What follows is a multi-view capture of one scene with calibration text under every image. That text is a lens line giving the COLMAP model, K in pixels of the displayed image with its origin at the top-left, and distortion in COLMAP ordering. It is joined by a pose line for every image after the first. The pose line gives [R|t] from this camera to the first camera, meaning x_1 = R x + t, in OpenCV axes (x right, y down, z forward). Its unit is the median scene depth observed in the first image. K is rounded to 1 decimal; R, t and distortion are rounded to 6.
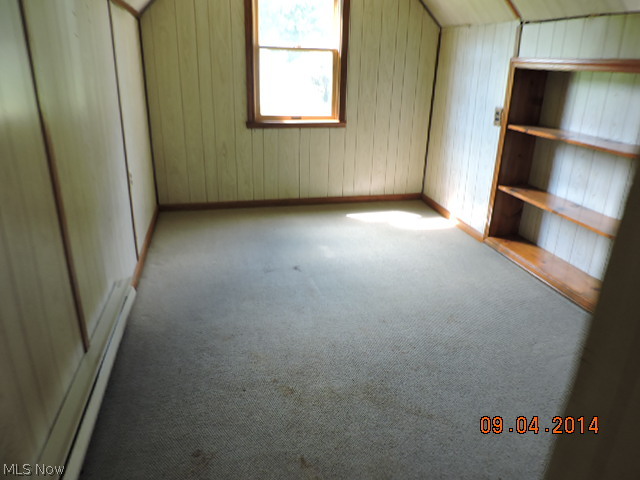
lens RADIAL K [[447.2, 0, 321.7], [0, 447.2, 240.0], [0, 0, 1]] dist [-0.028093, 0.001763]
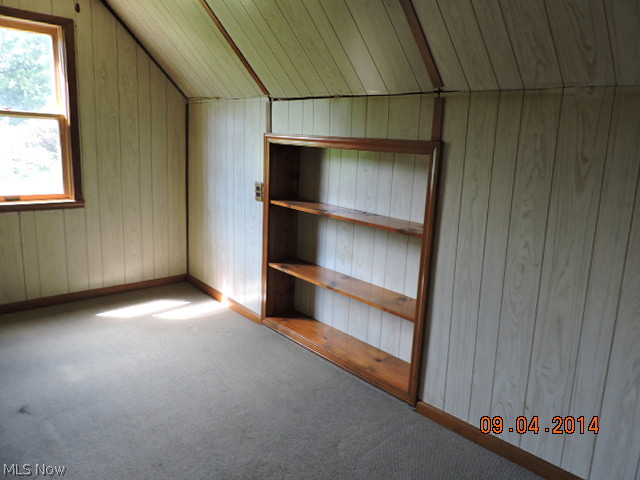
lens RADIAL K [[447.2, 0, 321.7], [0, 447.2, 240.0], [0, 0, 1]] dist [-0.028093, 0.001763]
pose [[0.864891, -0.083956, 0.494889, 0.029603], [0.151874, 0.983472, -0.098579, -0.061634], [-0.478433, 0.160421, 0.863346, 0.124324]]
